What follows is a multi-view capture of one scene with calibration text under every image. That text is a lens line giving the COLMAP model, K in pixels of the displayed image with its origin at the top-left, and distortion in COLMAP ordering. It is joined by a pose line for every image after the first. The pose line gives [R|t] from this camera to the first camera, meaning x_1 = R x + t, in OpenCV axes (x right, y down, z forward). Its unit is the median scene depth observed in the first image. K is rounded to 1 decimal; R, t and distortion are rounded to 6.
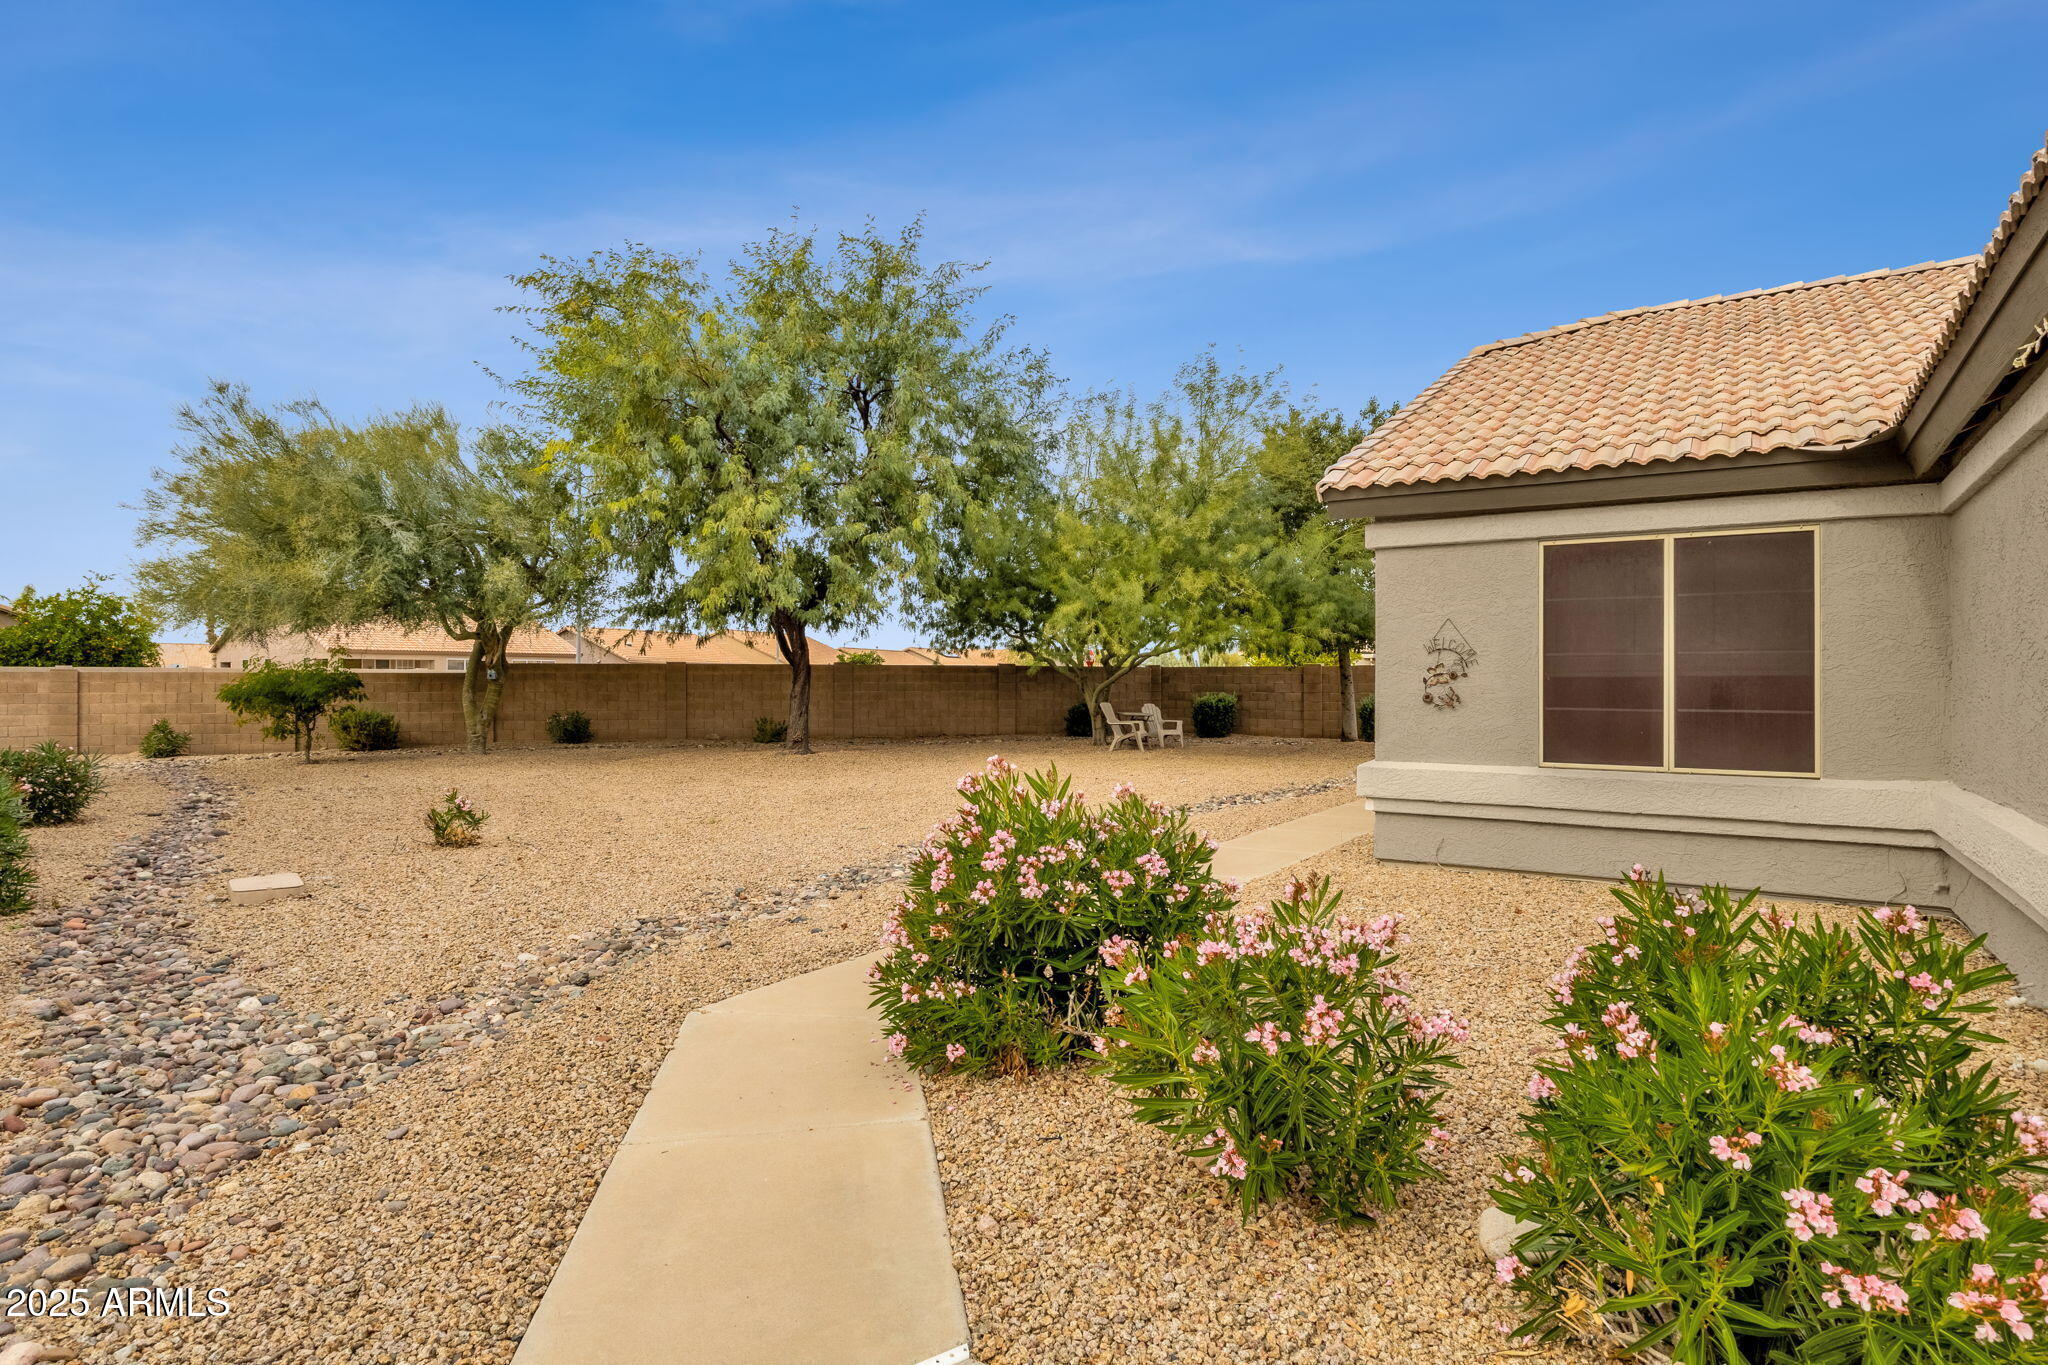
lens RADIAL K [[1128.2, 0, 1024.8], [0, 1128.2, 686.5], [0, 0, 1]] dist [0.019673, -0.002790]
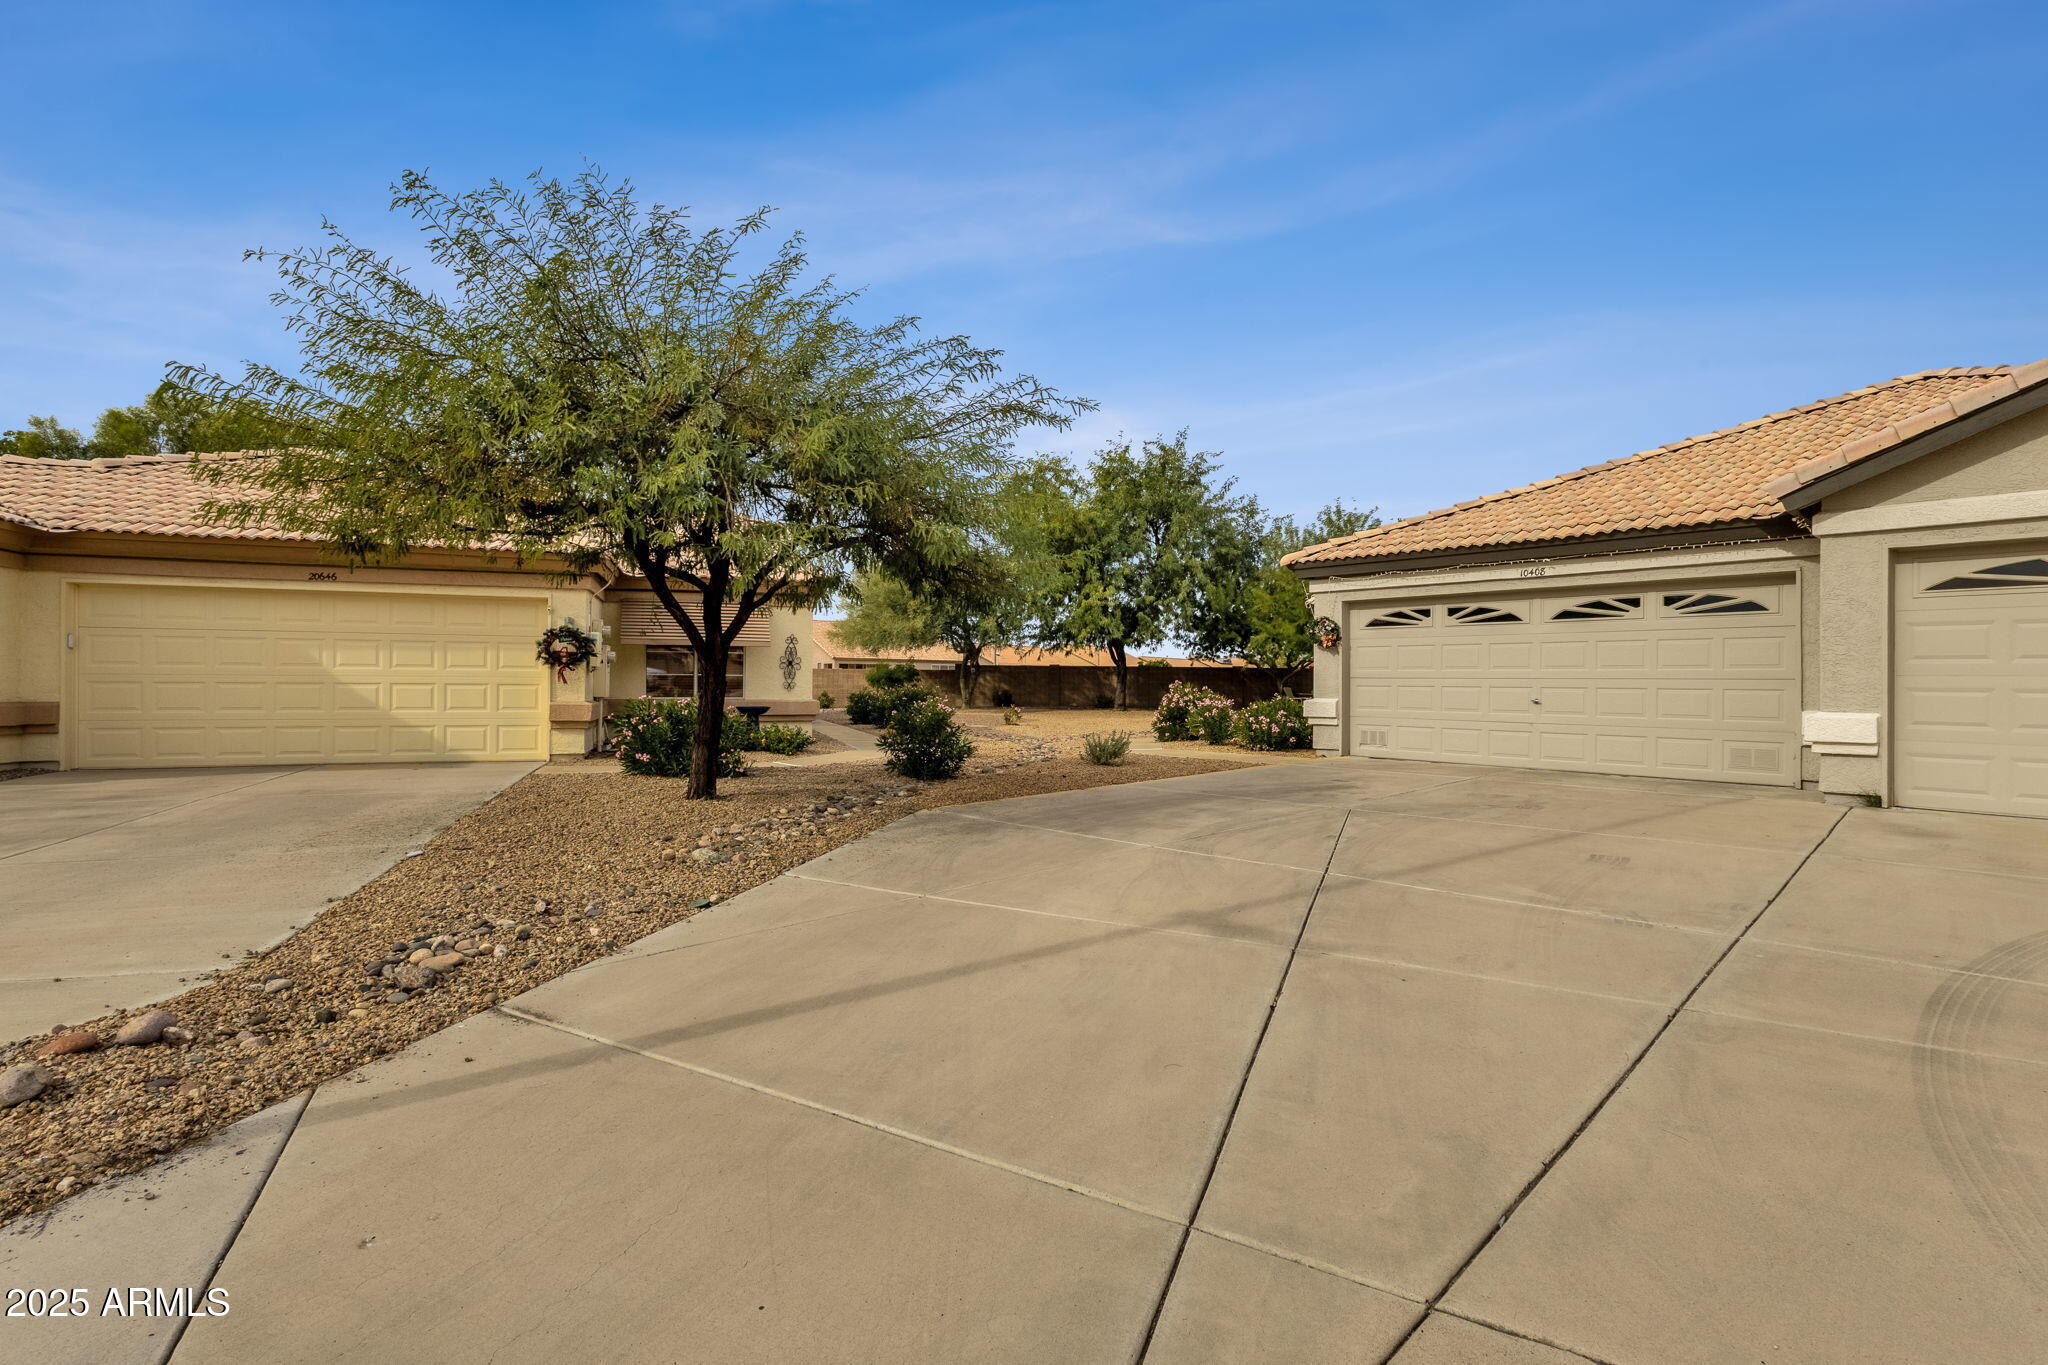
lens RADIAL K [[939.1, 0, 1019.1], [0, 939.1, 695.2], [0, 0, 1]] dist [0.002074, 0.002998]
pose [[0.958707, 0.007628, -0.284294, 0.091537], [-0.005661, 0.999954, 0.007739, 0.019102], [0.284340, -0.005810, 0.958706, -0.598549]]
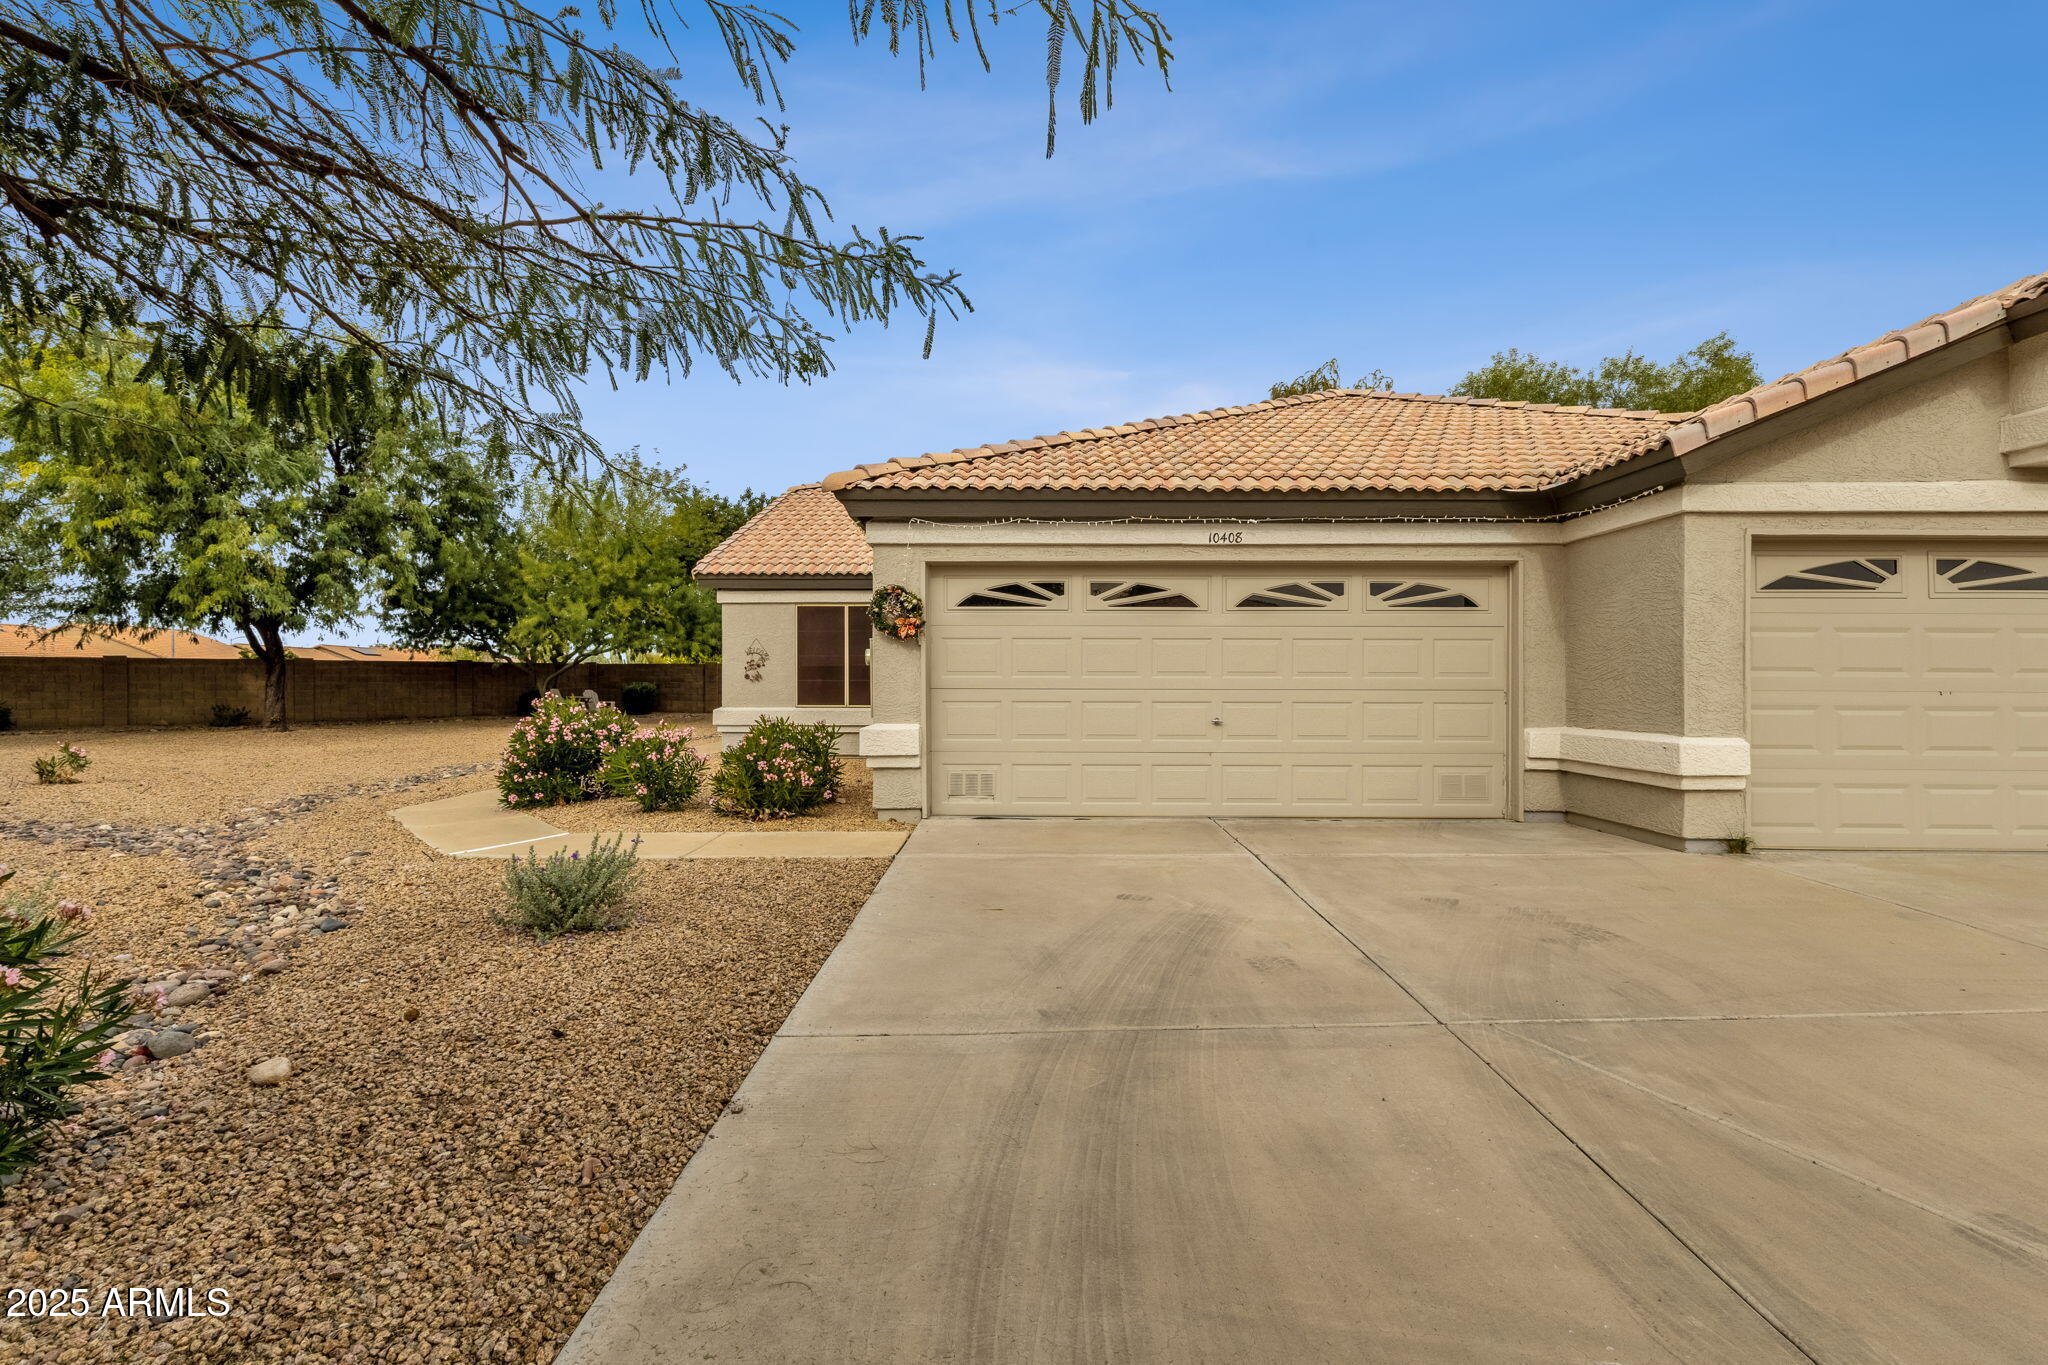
lens RADIAL K [[939.1, 0, 1016.8], [0, 939.1, 678.4], [0, 0, 1]] dist [0.002074, 0.002998]
pose [[0.853548, -0.001850, 0.521010, -0.045888], [0.004351, 0.999984, -0.003577, 0.008491], [-0.520995, 0.005320, 0.853543, -0.278177]]
